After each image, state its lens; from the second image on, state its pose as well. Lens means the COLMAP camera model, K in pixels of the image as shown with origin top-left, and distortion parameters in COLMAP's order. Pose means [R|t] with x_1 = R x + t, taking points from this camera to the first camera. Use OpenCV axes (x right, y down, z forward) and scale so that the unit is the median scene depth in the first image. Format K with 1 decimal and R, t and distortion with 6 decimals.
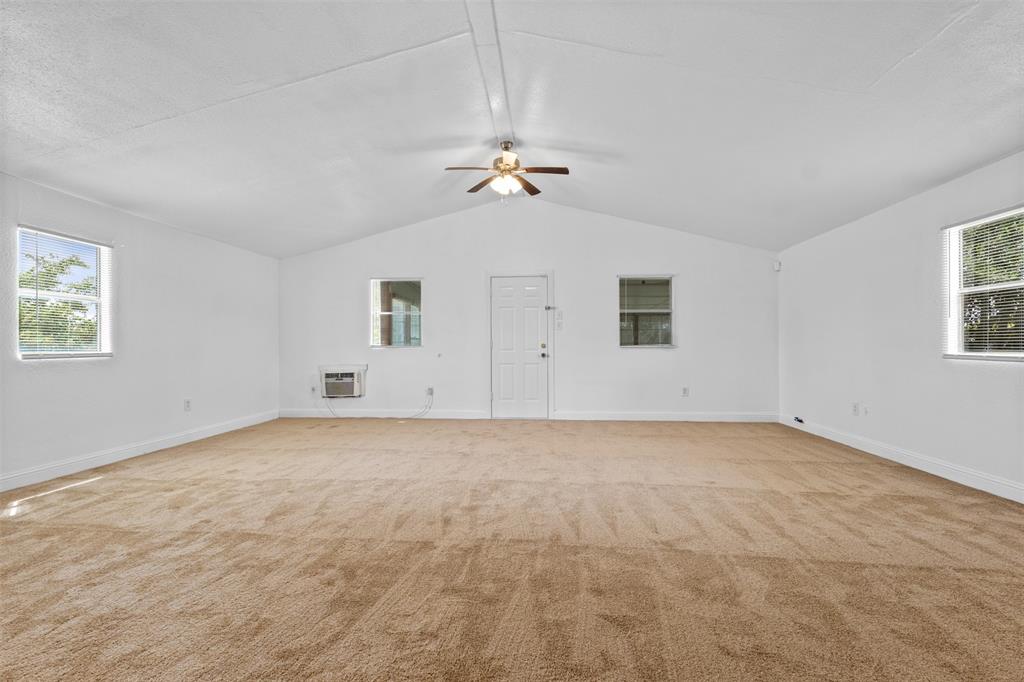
lens RADIAL K [[471.6, 0, 511.4], [0, 471.6, 344.9], [0, 0, 1]] dist [-0.001593, 0.001506]
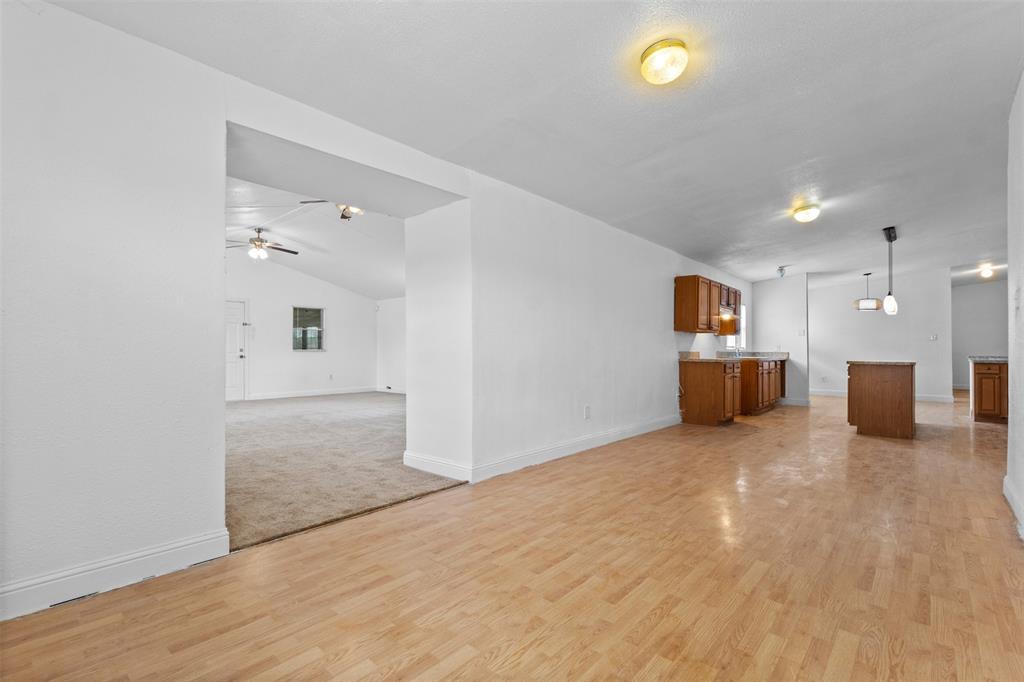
lens RADIAL K [[471.6, 0, 510.3], [0, 471.6, 346.3], [0, 0, 1]] dist [-0.001593, 0.001506]
pose [[0.590016, 0.005843, 0.807371, -0.615142], [-0.001732, 0.999981, -0.005971, -0.002066], [-0.807390, 0.002125, 0.590014, -0.520850]]
